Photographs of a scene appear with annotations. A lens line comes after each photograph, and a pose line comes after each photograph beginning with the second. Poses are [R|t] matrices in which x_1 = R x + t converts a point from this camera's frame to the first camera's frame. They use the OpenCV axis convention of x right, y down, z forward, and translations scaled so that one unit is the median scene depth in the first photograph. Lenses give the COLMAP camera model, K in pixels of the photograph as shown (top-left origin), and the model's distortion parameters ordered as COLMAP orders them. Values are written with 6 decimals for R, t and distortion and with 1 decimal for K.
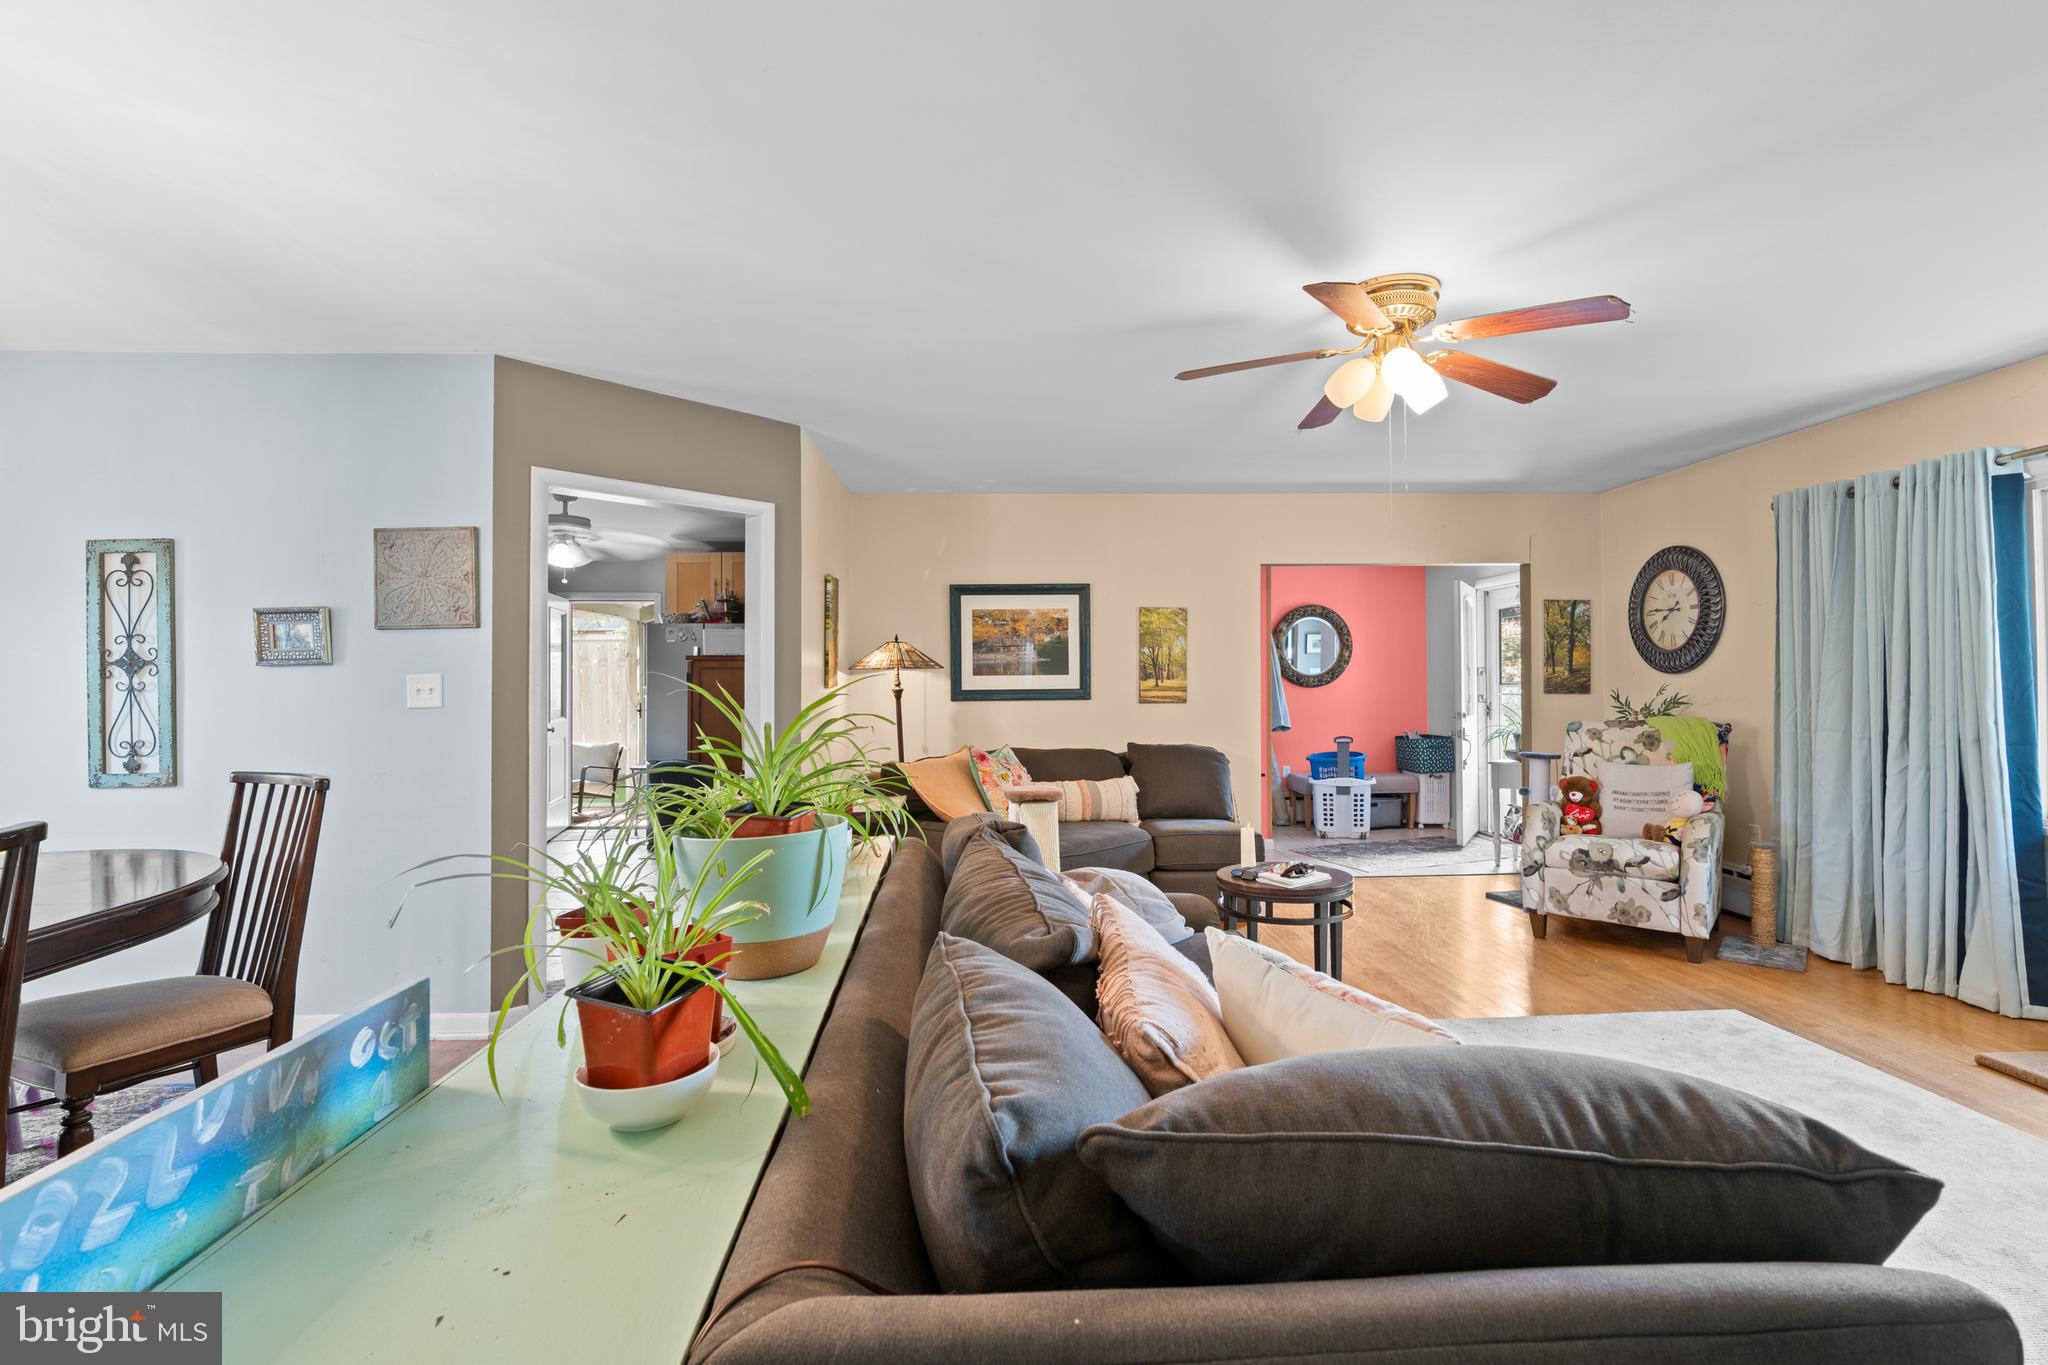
lens RADIAL K [[916.9, 0, 1024.0], [0, 916.9, 682.5], [0, 0, 1]] dist [0.001046, 0.000389]
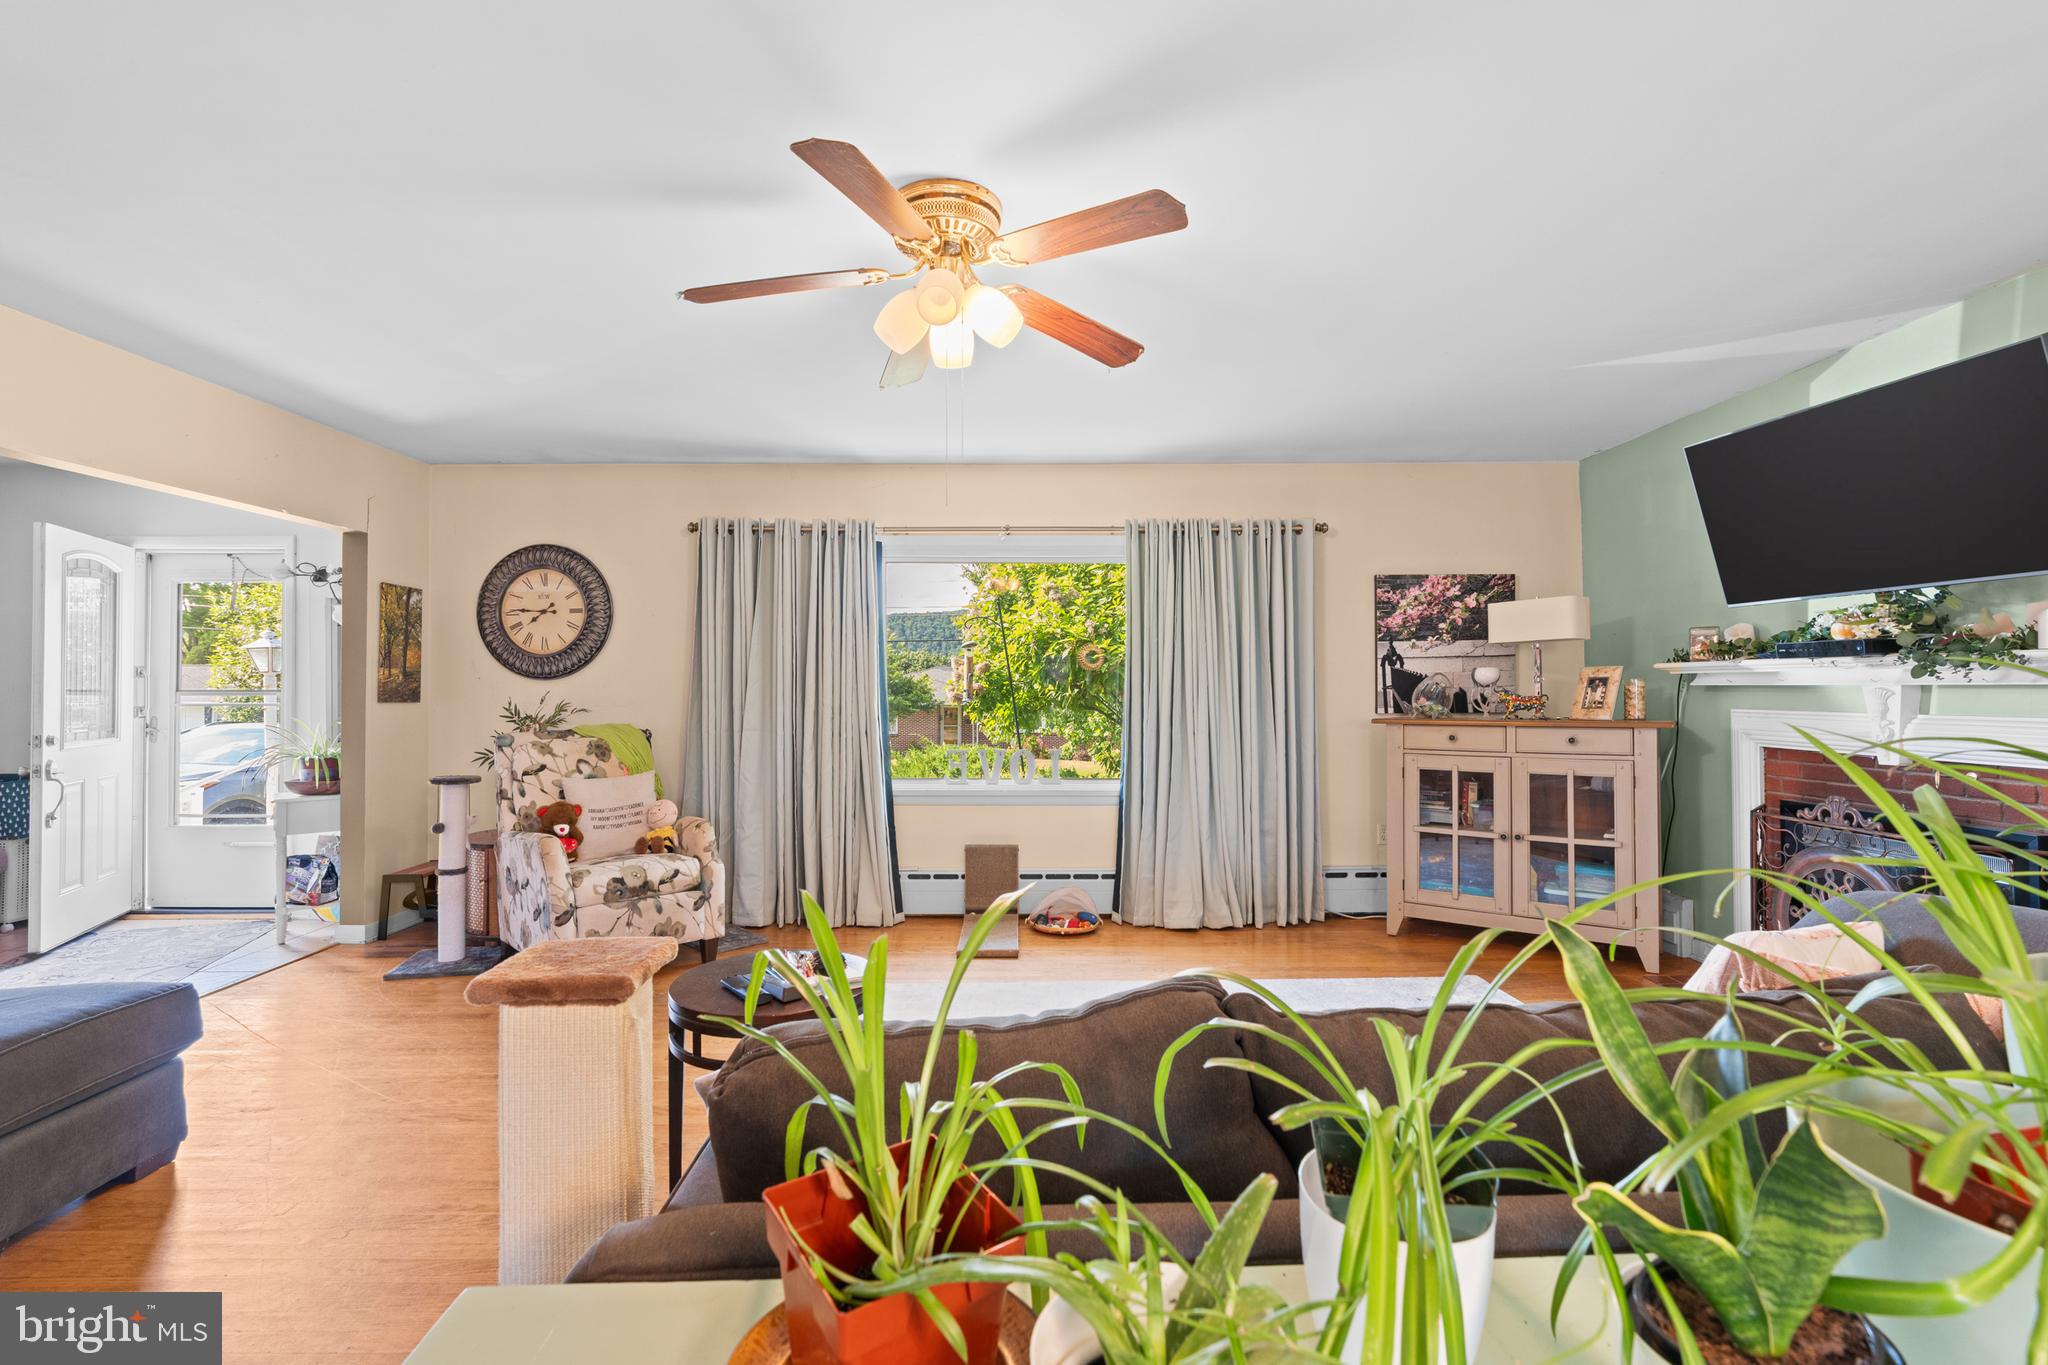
lens RADIAL K [[916.9, 0, 1024.0], [0, 916.9, 682.5], [0, 0, 1]] dist [0.001046, 0.000389]
pose [[0.036383, 0.008256, 0.999304, -0.217668], [-0.002139, 0.999964, -0.008183, 0.000200], [-0.999336, -0.001840, 0.036399, 0.478898]]
